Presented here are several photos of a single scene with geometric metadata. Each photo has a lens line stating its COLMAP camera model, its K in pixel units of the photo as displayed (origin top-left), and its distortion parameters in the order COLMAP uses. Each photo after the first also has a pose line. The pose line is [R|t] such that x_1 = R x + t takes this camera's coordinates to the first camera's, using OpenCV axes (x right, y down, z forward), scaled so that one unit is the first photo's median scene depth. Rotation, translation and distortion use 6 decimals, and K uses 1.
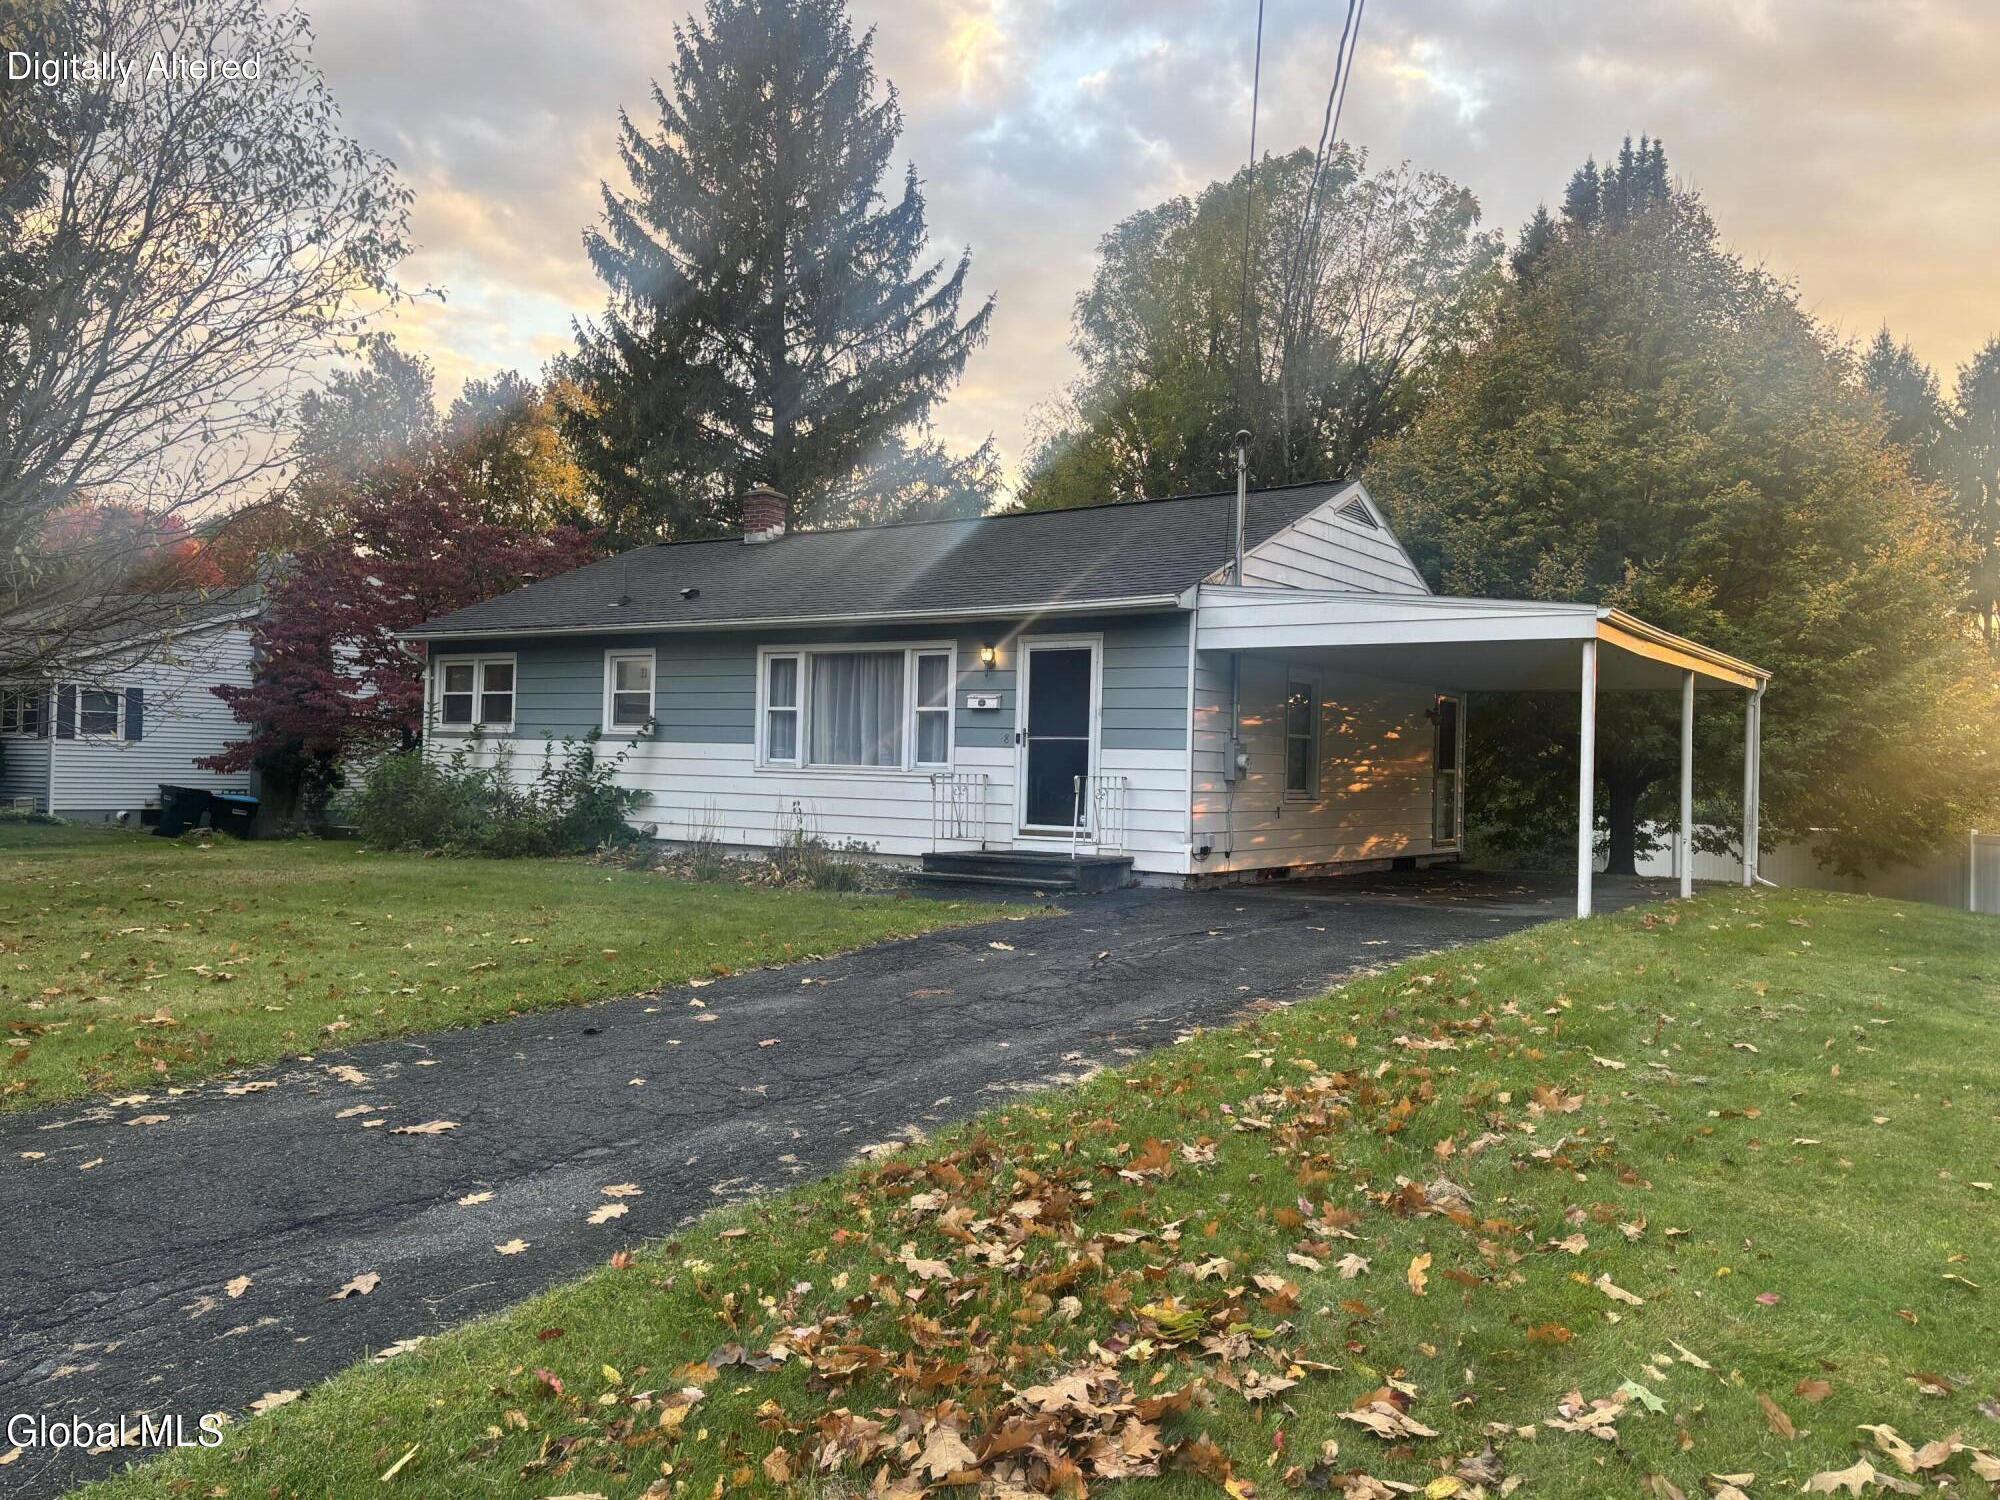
lens RADIAL K [[1559.9, 0, 996.2], [0, 1559.9, 745.0], [0, 0, 1]] dist [0.031114, -0.013514]
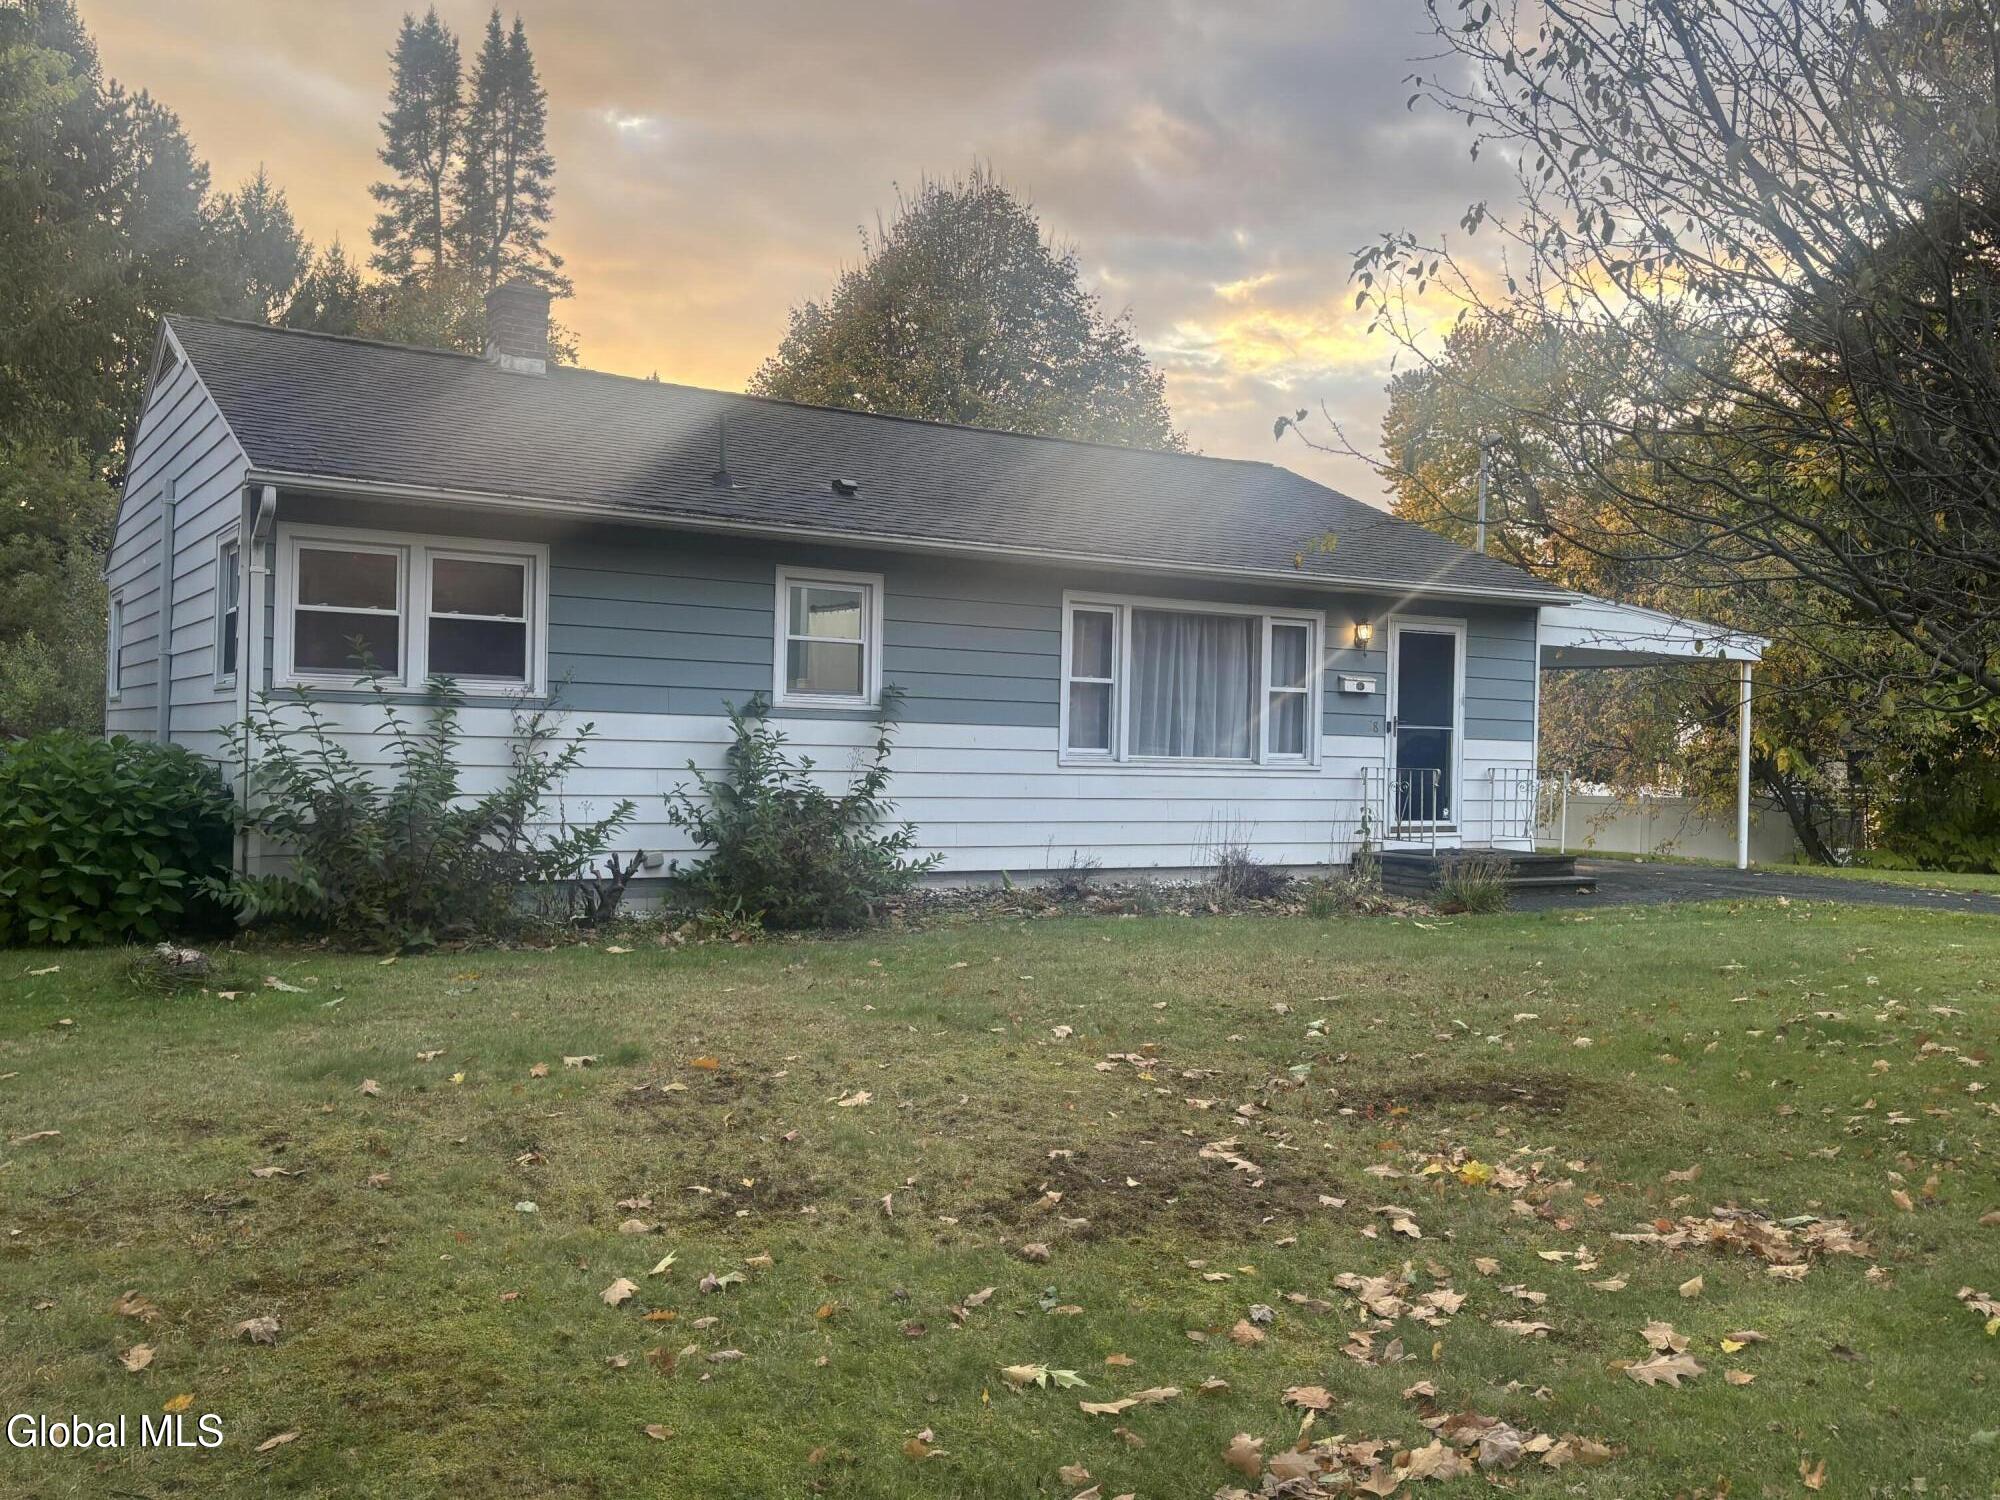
lens RADIAL K [[1774.6, 0, 996.2], [0, 1774.6, 751.4], [0, 0, 1]] dist [0.049753, -0.001905]
pose [[0.388455, -0.016721, 0.921316, -0.863052], [-0.024870, 0.999281, 0.028622, -0.011754], [-0.921132, -0.034031, 0.387759, 0.675975]]
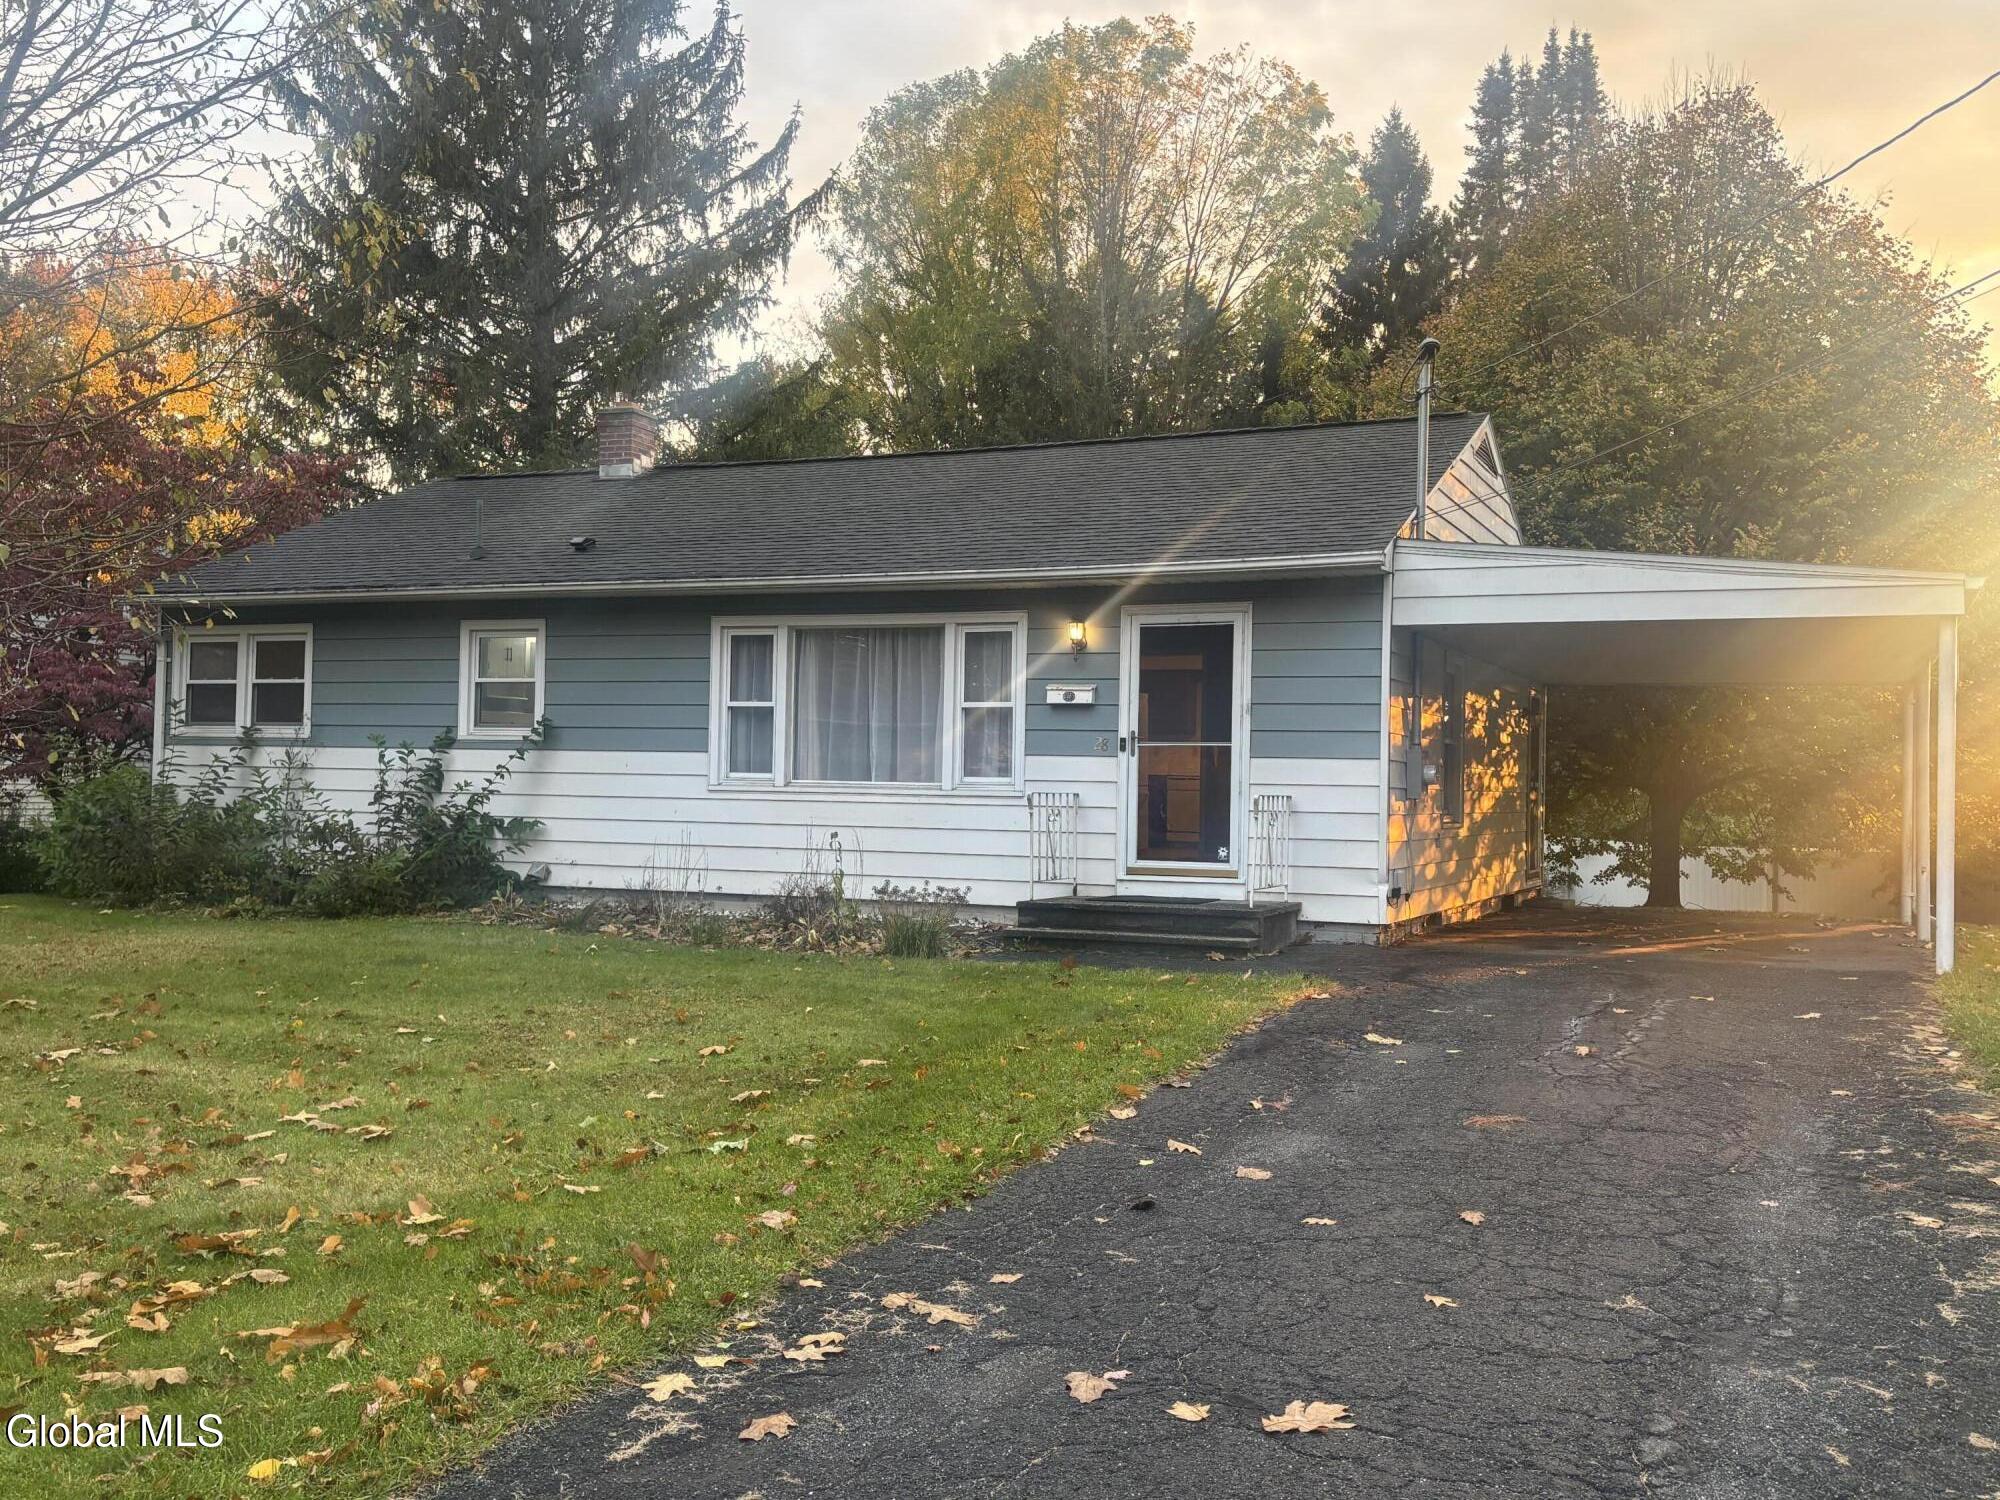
lens RADIAL K [[1929.9, 0, 998.2], [0, 1929.9, 751.2], [0, 0, 1]] dist [0.007906, 0.000000]
pose [[0.981390, -0.002212, 0.192015, -0.184074], [0.002524, 0.999996, -0.001376, 0.000086], [-0.192011, 0.001835, 0.981391, 0.094171]]
